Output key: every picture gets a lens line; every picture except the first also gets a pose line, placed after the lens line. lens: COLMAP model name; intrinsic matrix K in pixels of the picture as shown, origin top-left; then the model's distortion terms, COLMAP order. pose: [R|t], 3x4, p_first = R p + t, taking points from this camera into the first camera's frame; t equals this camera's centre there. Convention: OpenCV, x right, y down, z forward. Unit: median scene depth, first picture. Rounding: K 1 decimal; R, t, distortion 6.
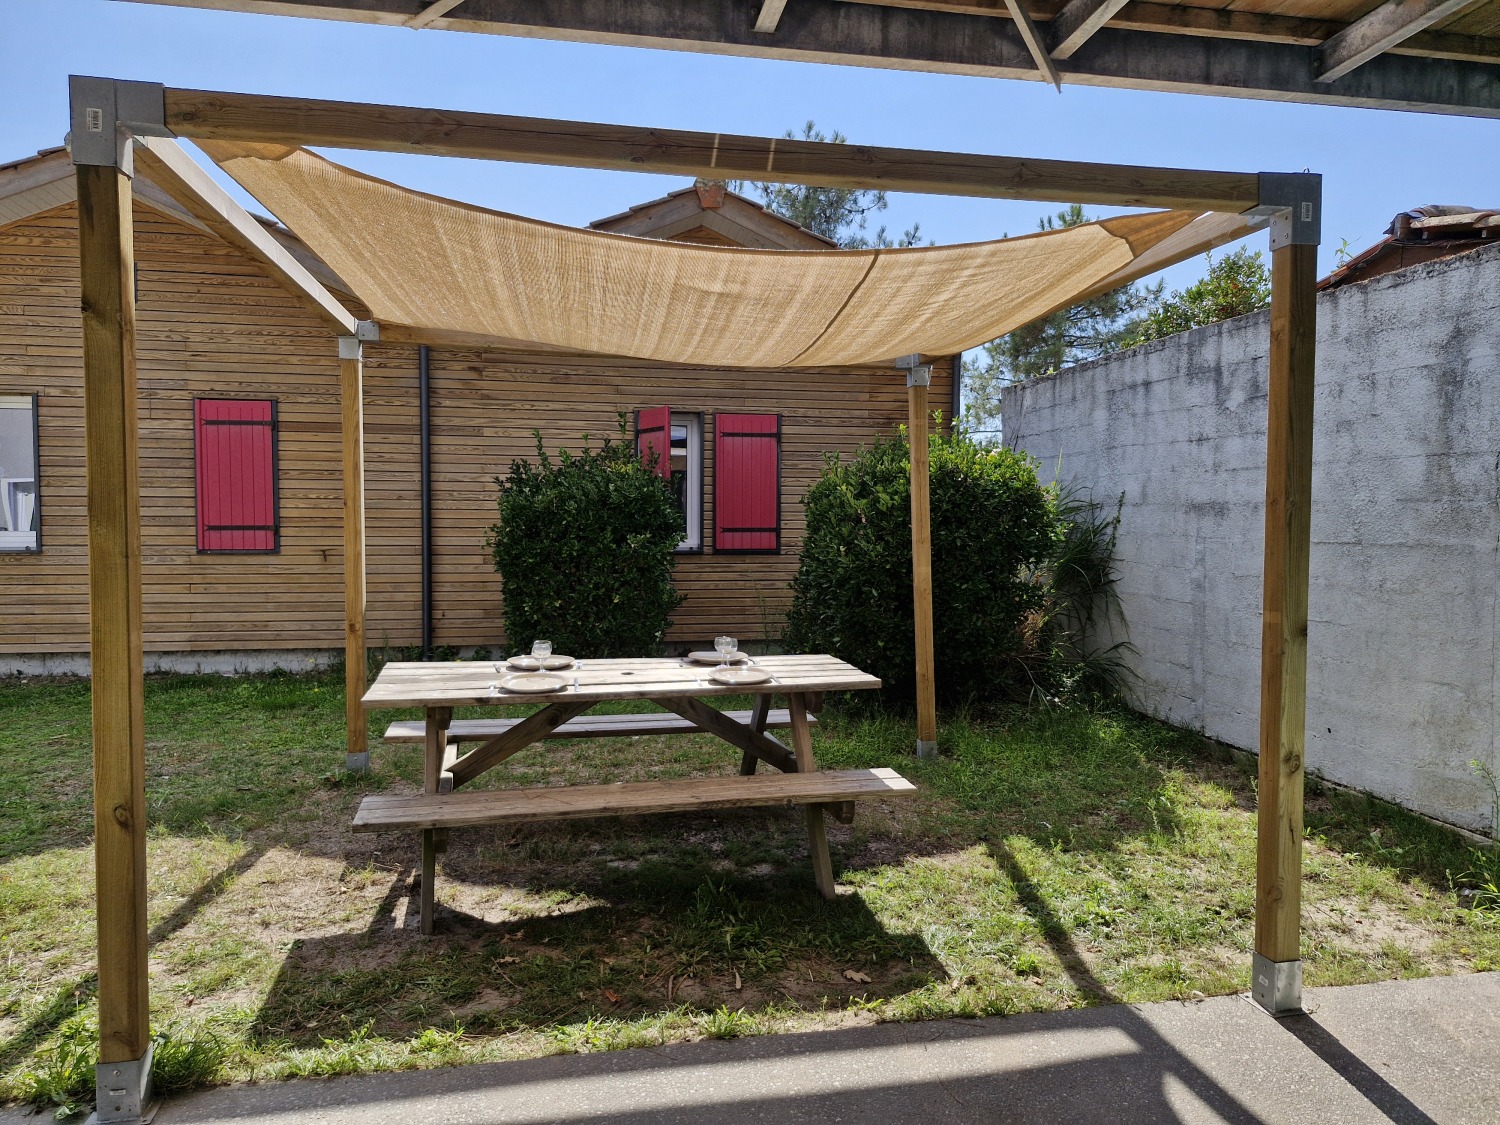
lens RADIAL K [[1033.9, 0, 748.2], [0, 1033.9, 581.2], [0, 0, 1]] dist [0.079190, -0.090051]
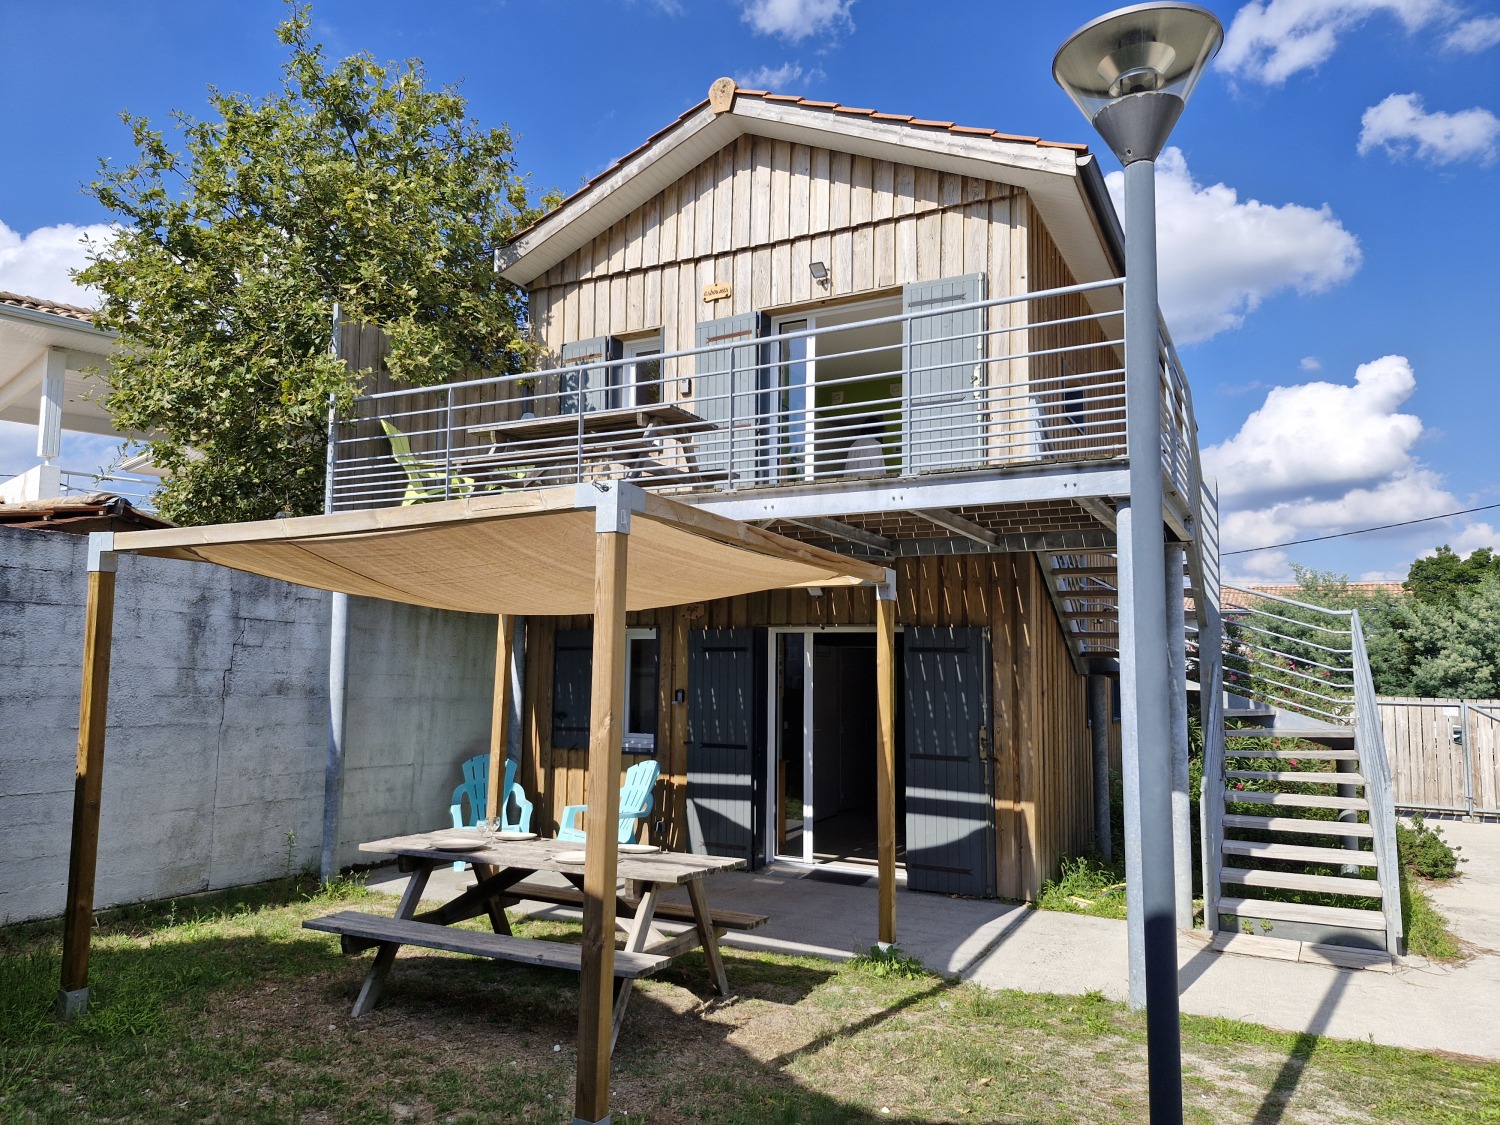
lens RADIAL K [[1033.9, 0, 748.2], [0, 1033.9, 581.2], [0, 0, 1]] dist [0.079190, -0.090051]
pose [[-0.783285, 0.032533, 0.620811, -1.059241], [0.007894, 0.999070, -0.042394, -0.181863], [-0.621613, -0.028306, -0.782813, 1.760093]]
